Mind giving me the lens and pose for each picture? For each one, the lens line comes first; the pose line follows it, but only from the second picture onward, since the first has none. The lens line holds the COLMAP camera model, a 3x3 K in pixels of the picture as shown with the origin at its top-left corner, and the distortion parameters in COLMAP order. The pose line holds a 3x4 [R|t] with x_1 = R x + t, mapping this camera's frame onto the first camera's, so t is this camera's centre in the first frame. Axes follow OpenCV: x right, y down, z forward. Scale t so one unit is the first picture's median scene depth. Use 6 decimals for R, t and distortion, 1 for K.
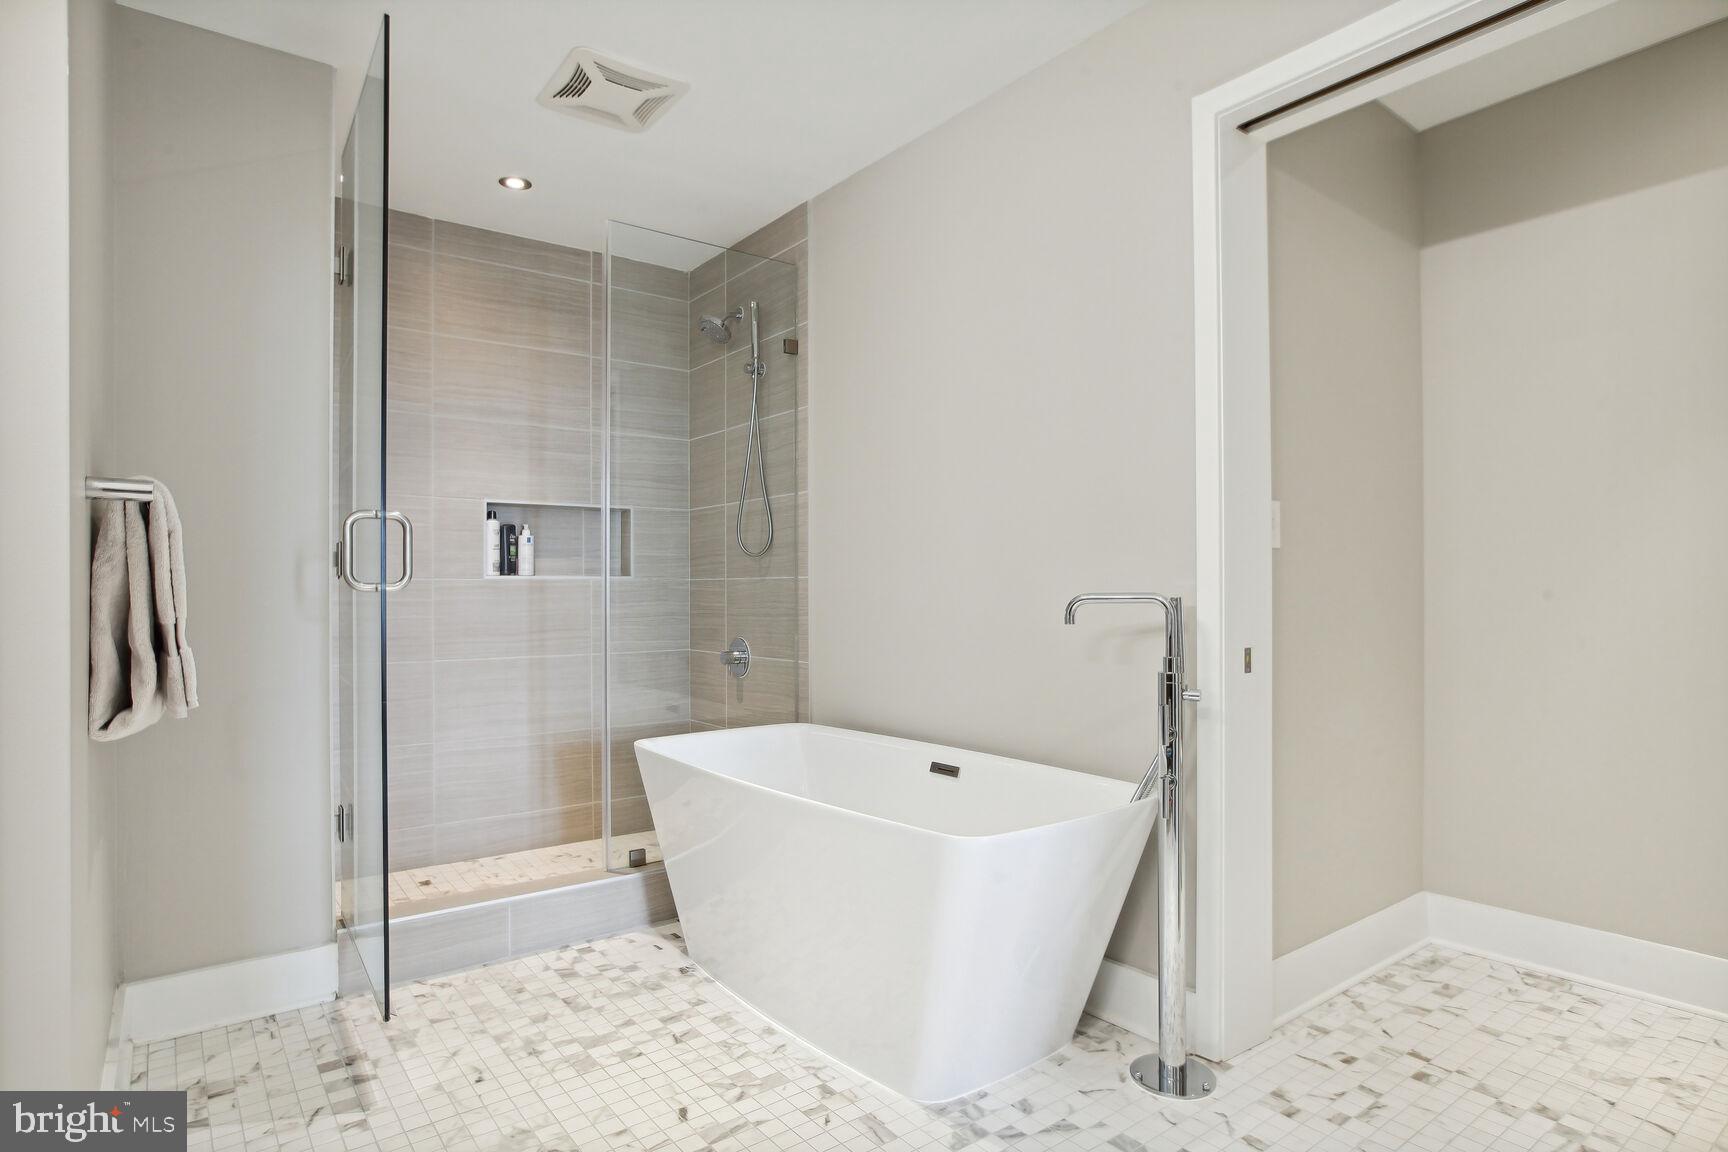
lens RADIAL K [[929.4, 0, 866.3], [0, 929.4, 590.1], [0, 0, 1]] dist [-0.062665, 0.038391]
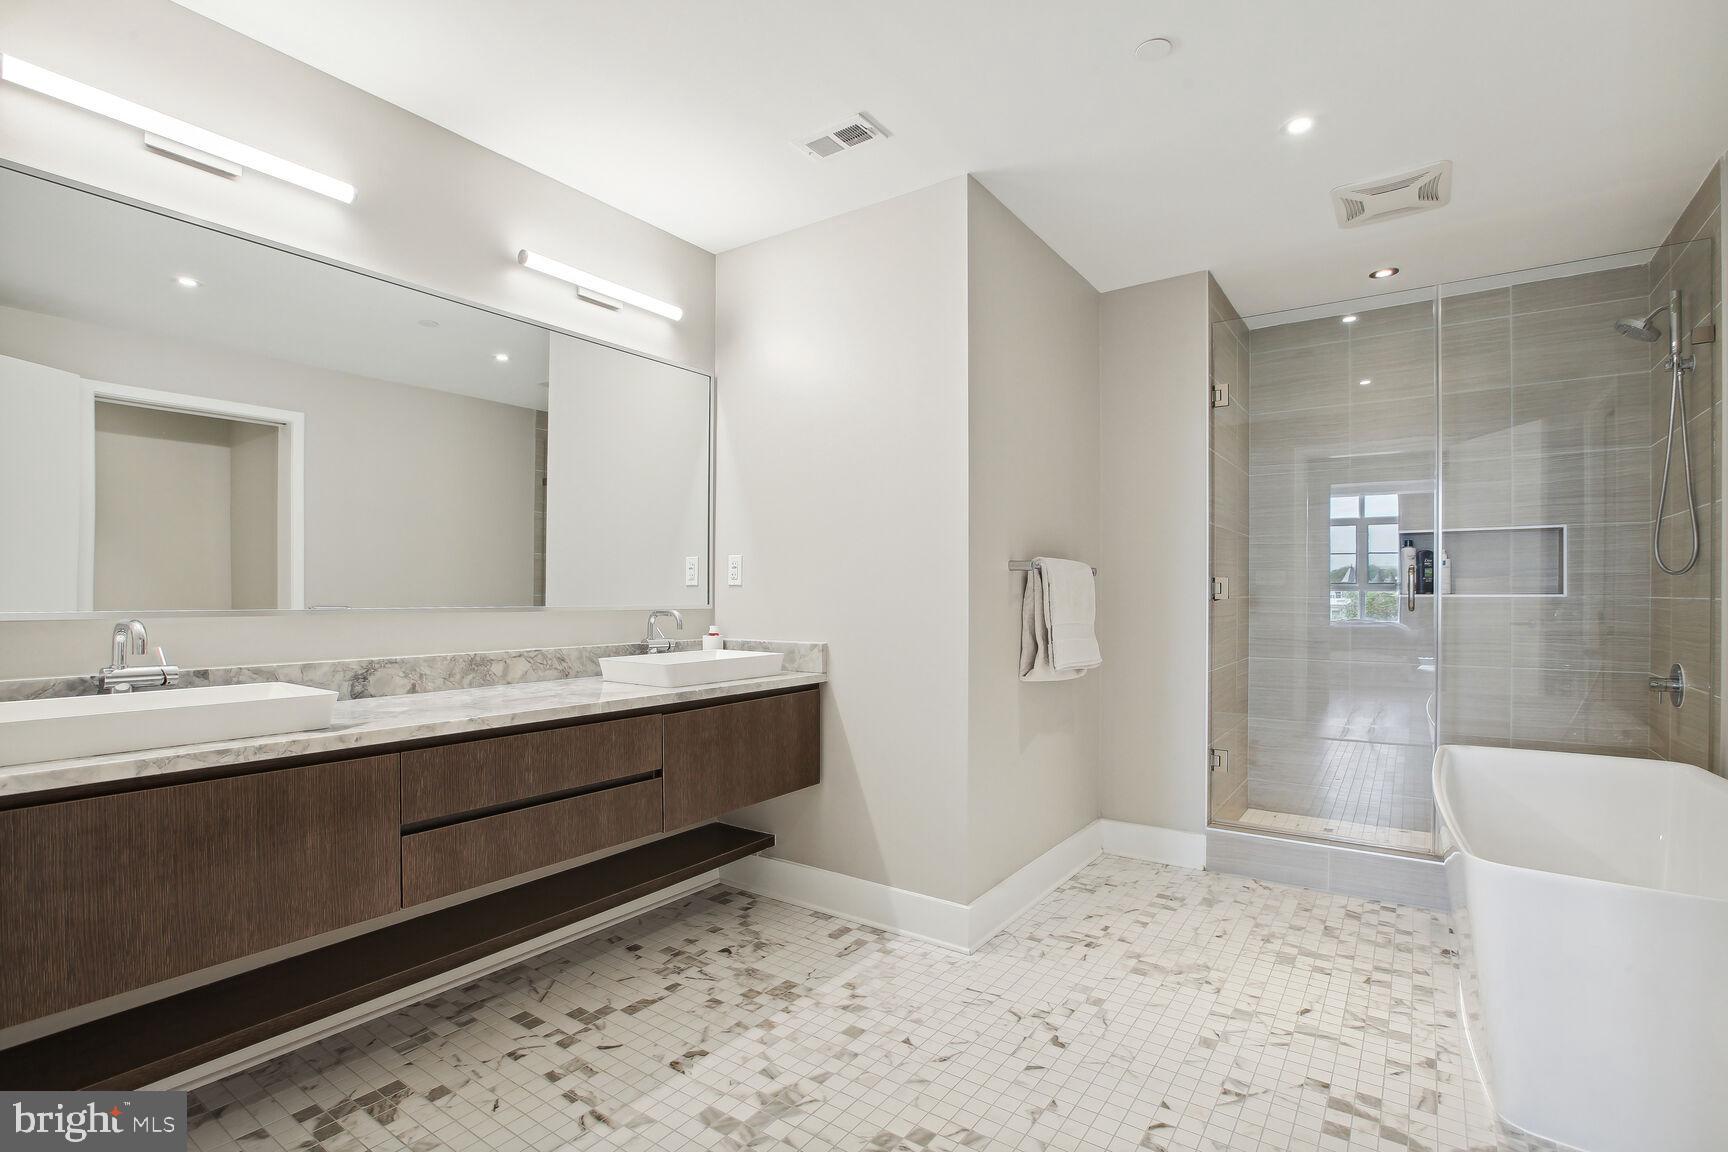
lens RADIAL K [[798.9, 0, 867.8], [0, 798.9, 595.8], [0, 0, 1]] dist [-0.027169, 0.000551]
pose [[0.304206, 0.006974, -0.952581, 0.515823], [-0.000553, 0.999974, 0.007144, -0.030072], [0.952606, -0.001647, 0.304202, 0.034378]]
